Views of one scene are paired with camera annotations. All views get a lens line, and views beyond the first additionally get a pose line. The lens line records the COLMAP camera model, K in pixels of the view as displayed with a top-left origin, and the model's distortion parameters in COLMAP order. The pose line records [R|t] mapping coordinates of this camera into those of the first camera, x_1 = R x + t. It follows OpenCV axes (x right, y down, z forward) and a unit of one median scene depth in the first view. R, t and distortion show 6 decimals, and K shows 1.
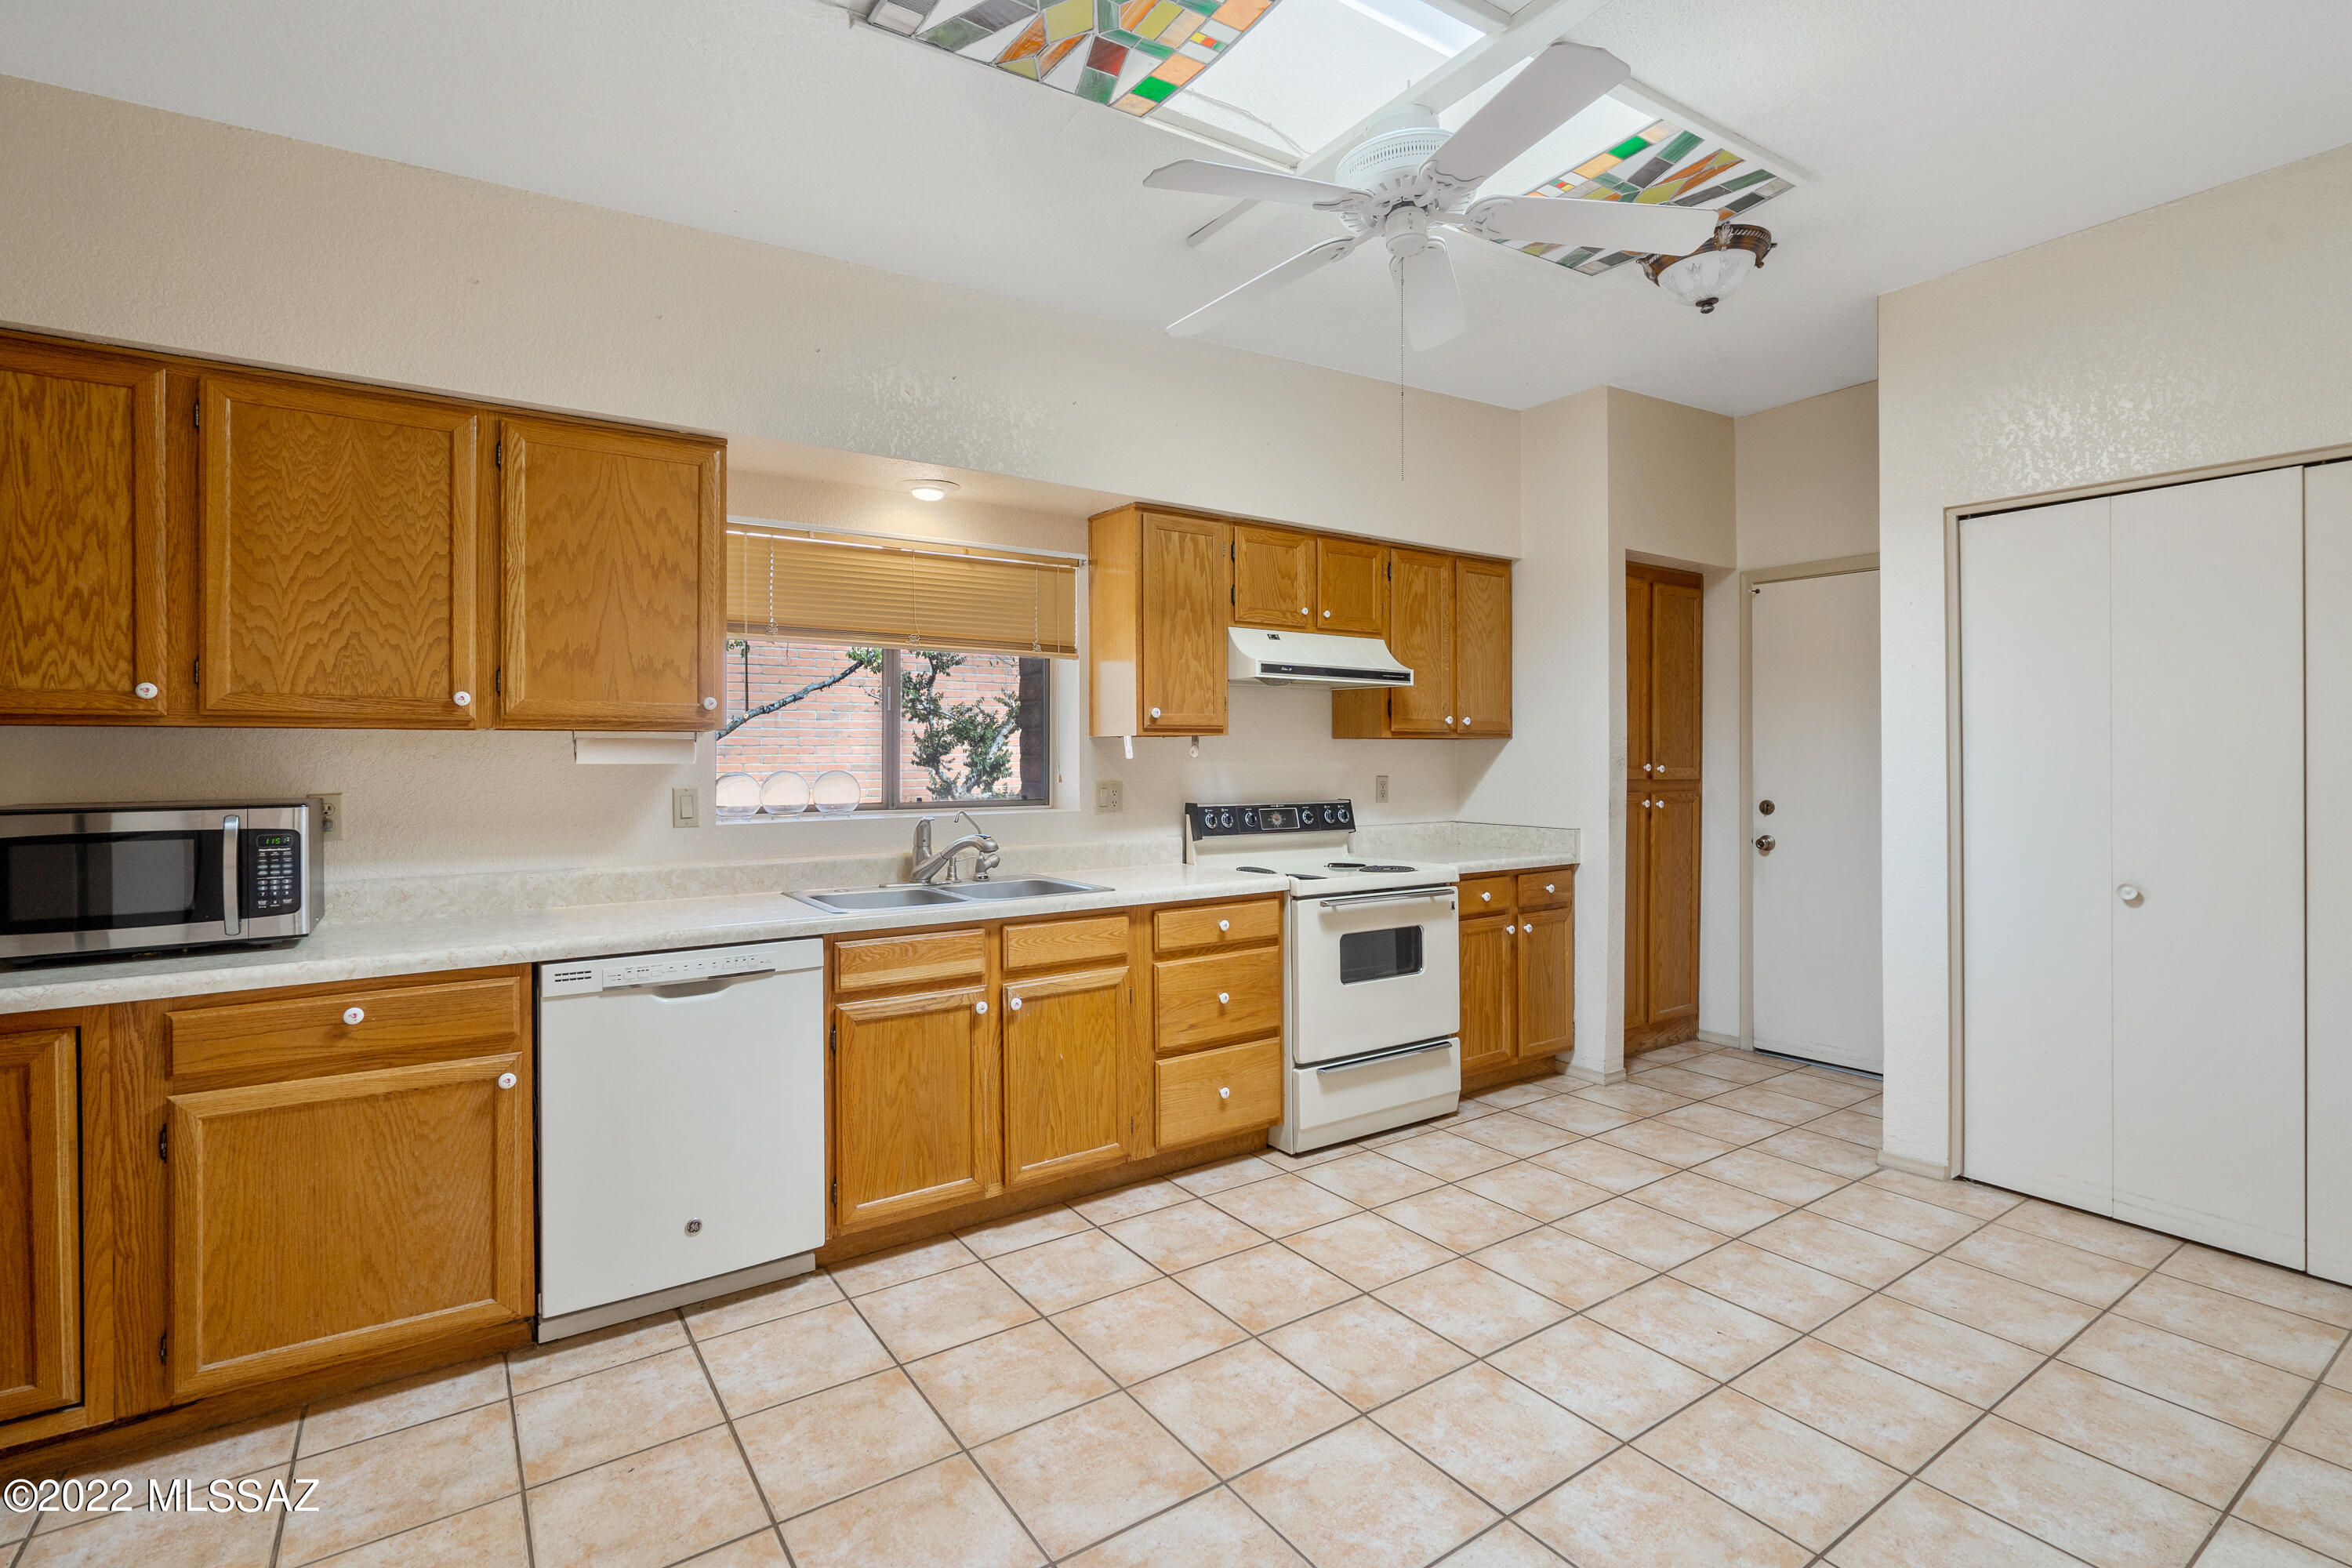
lens RADIAL K [[1076.9, 0, 1174.2], [0, 1076.9, 769.2], [0, 0, 1]] dist [-0.000129, 0.001101]
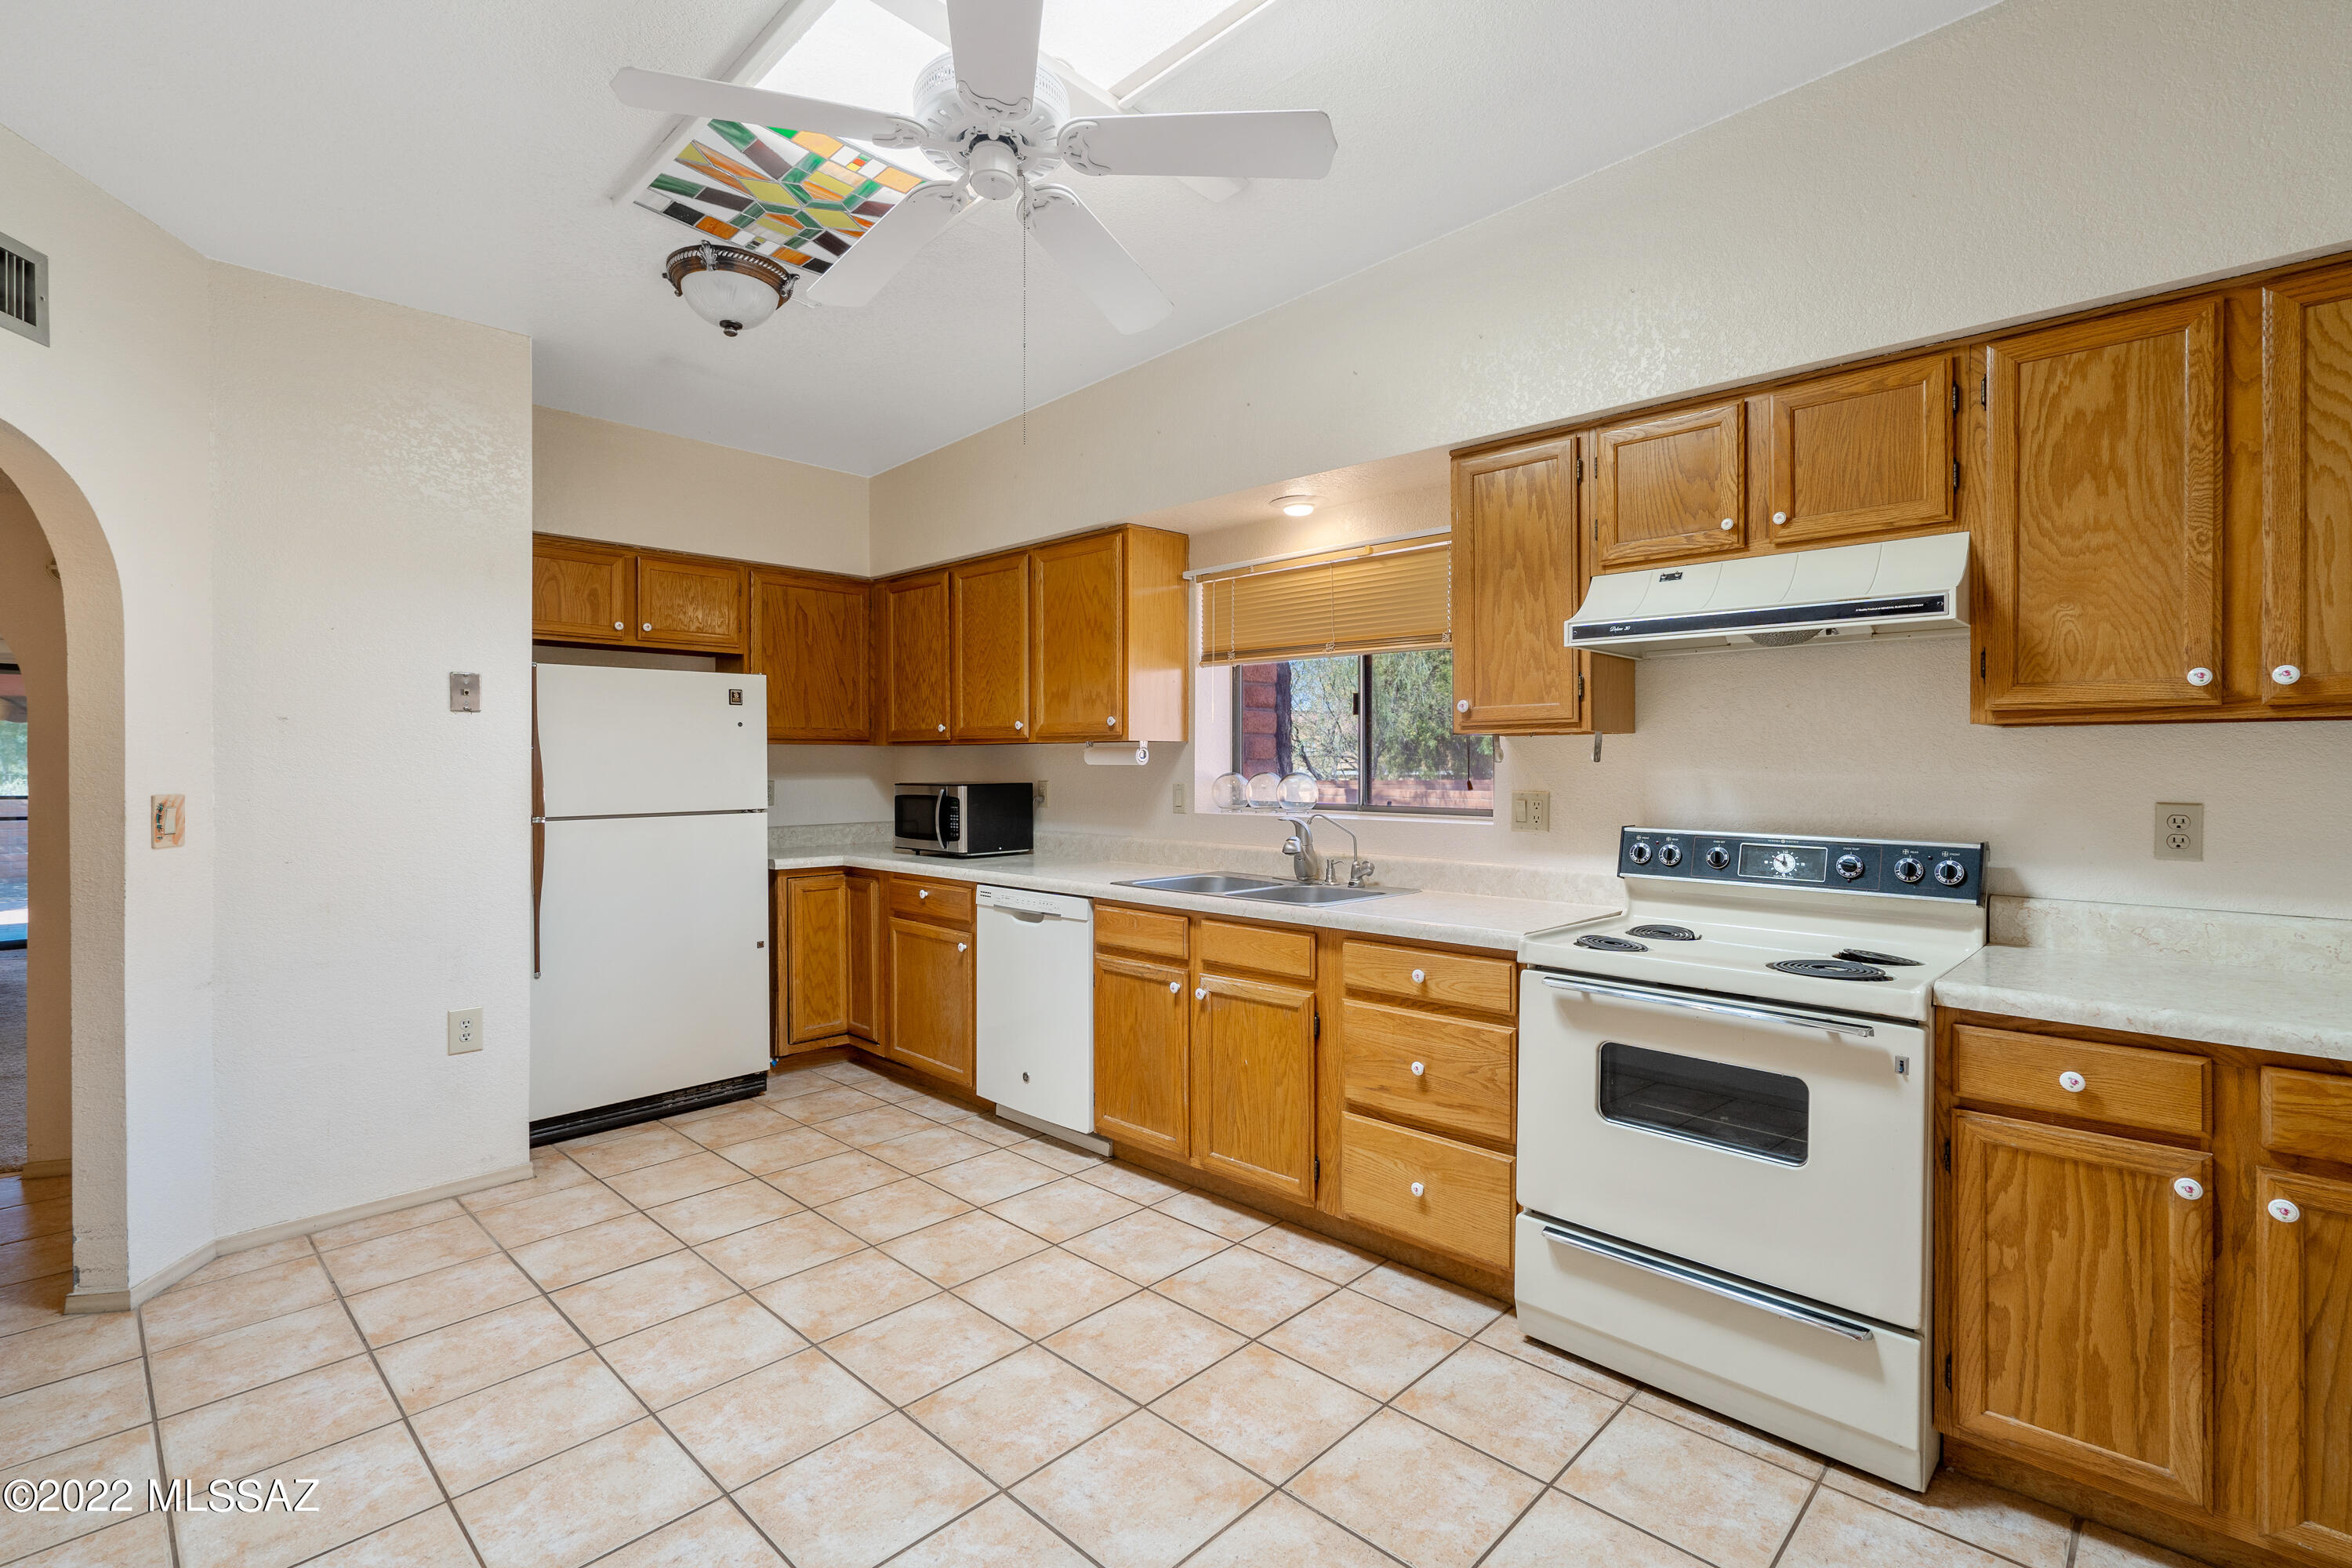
lens RADIAL K [[1076.9, 0, 1174.2], [0, 1076.9, 769.2], [0, 0, 1]] dist [-0.000129, 0.001101]
pose [[0.202985, 0.011073, -0.979119, 0.857359], [-0.010151, 0.999906, 0.009203, -0.012178], [0.979129, 0.008071, 0.203078, 0.734679]]
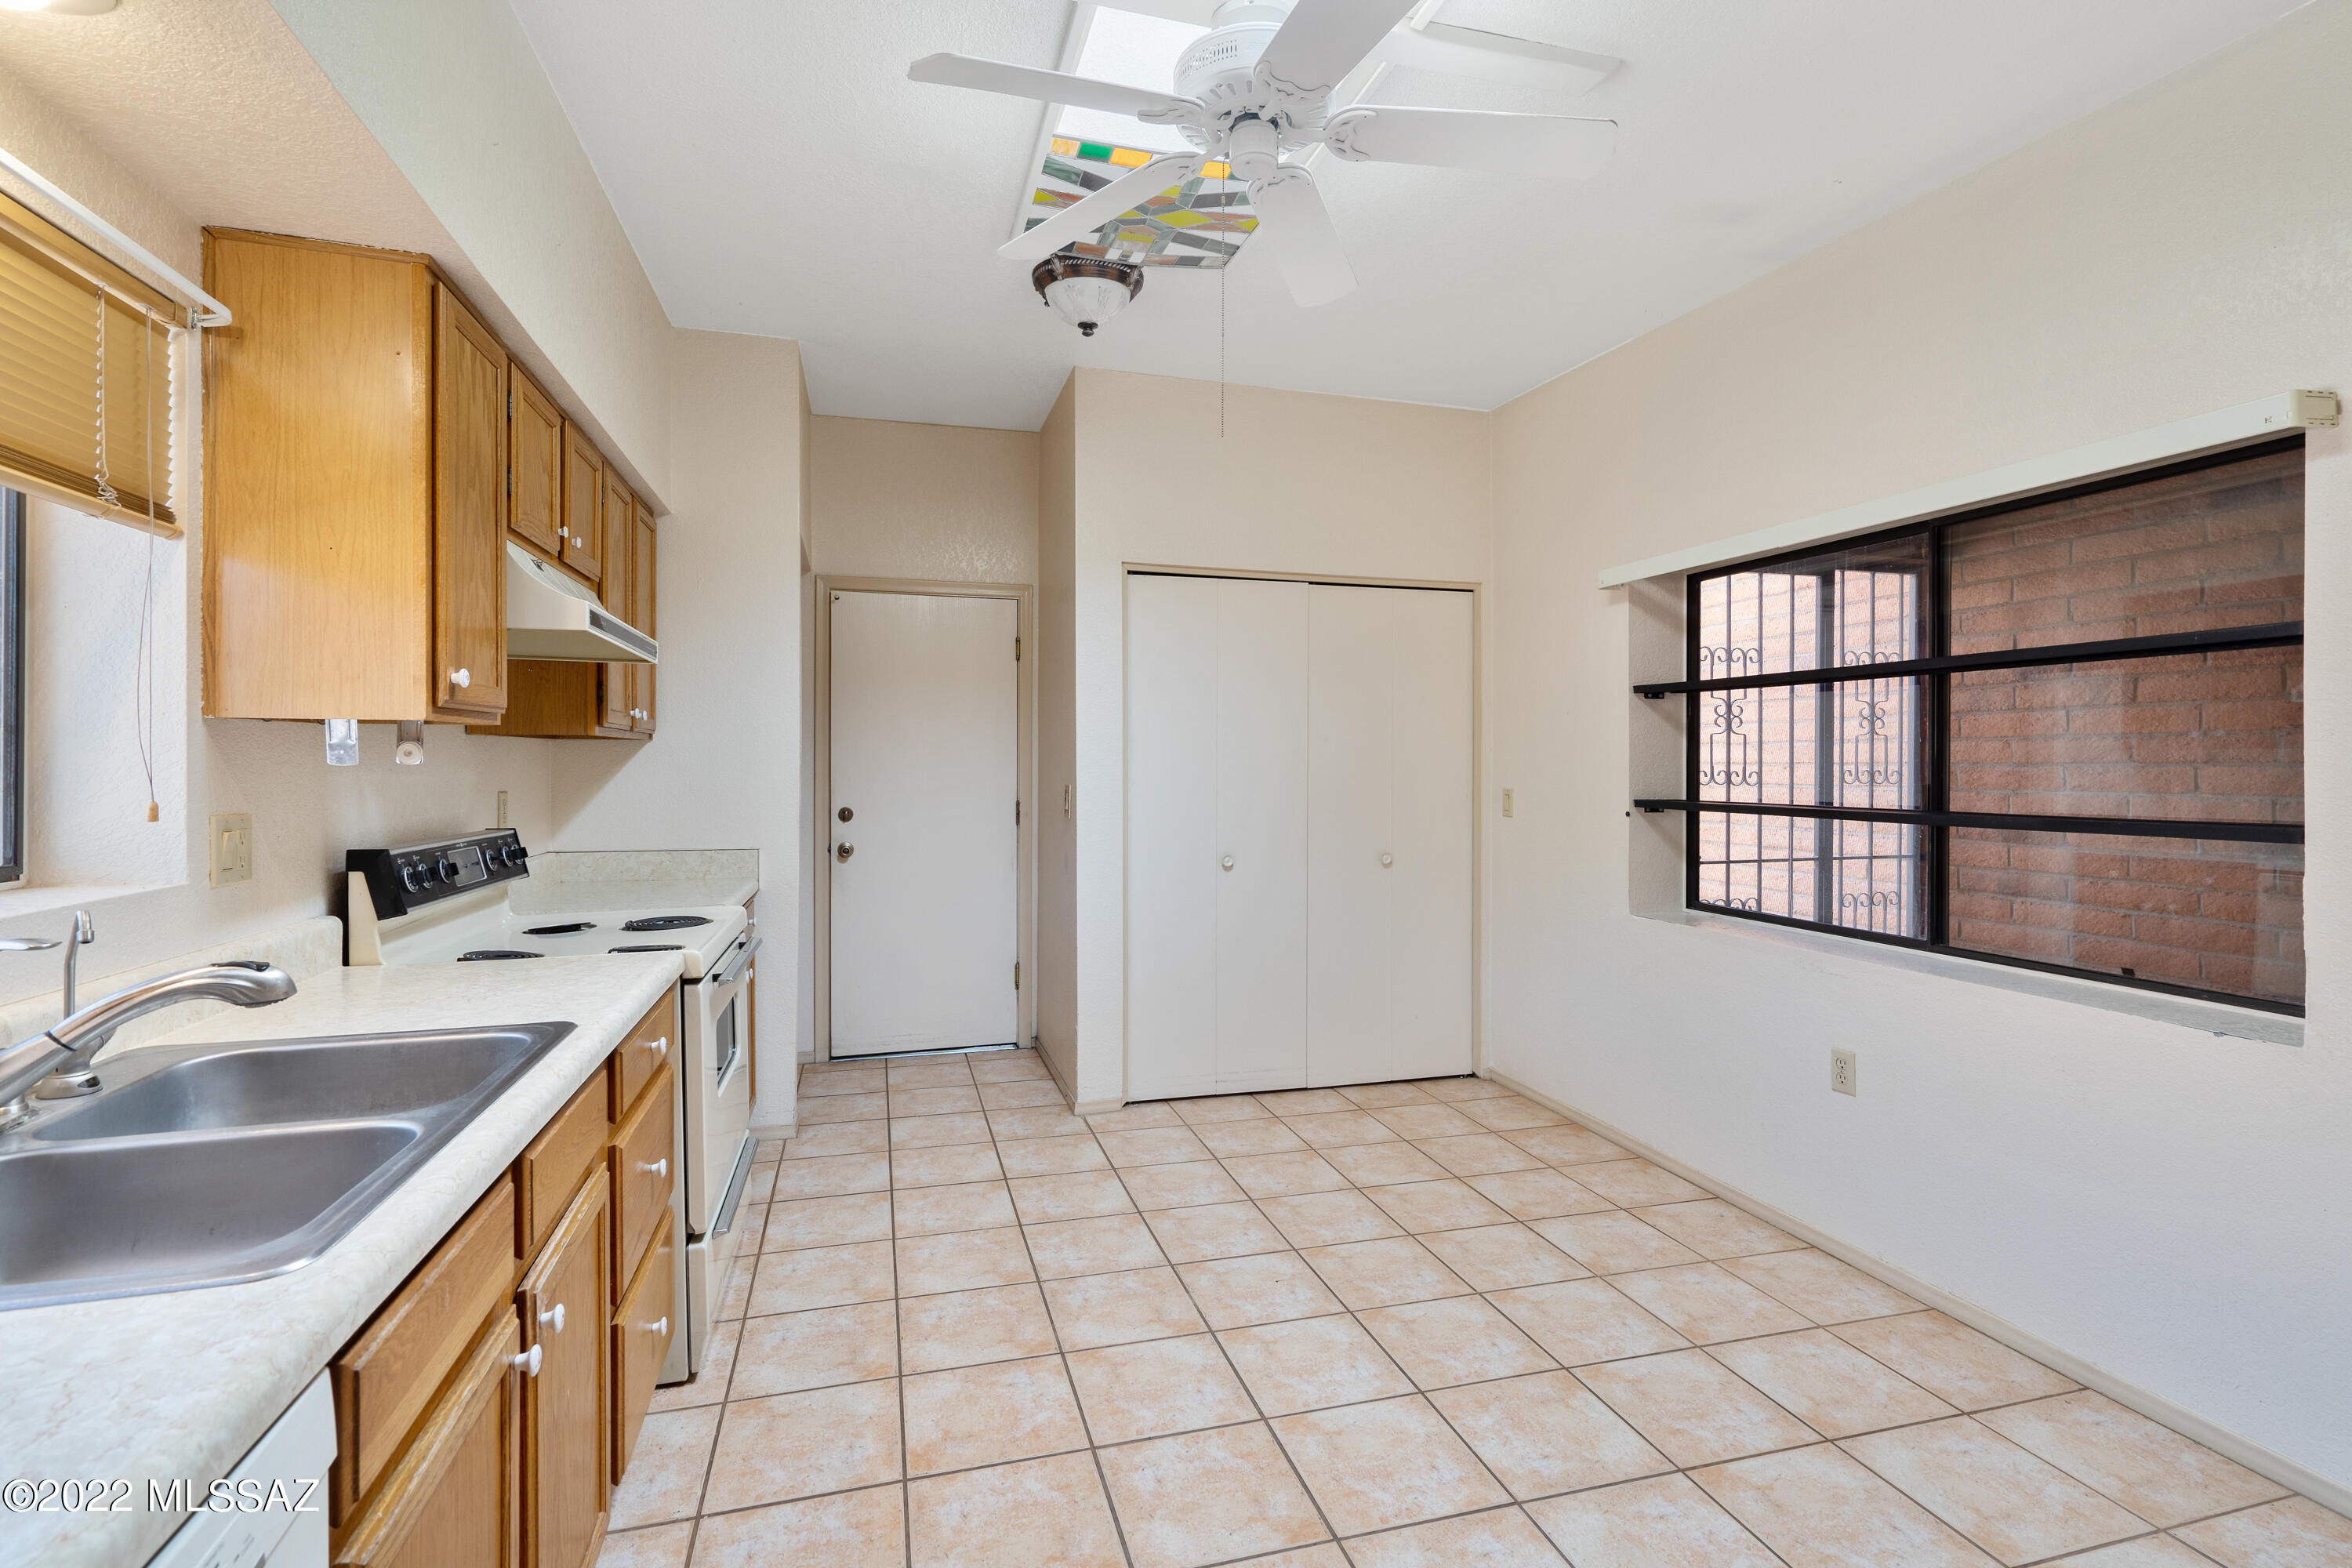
lens RADIAL K [[1076.9, 0, 1174.2], [0, 1076.9, 769.2], [0, 0, 1]] dist [-0.000129, 0.001101]
pose [[0.321095, -0.001461, 0.947046, -0.470977], [0.007355, 0.999972, -0.000952, -0.006191], [-0.947018, 0.007271, 0.321097, 0.594001]]
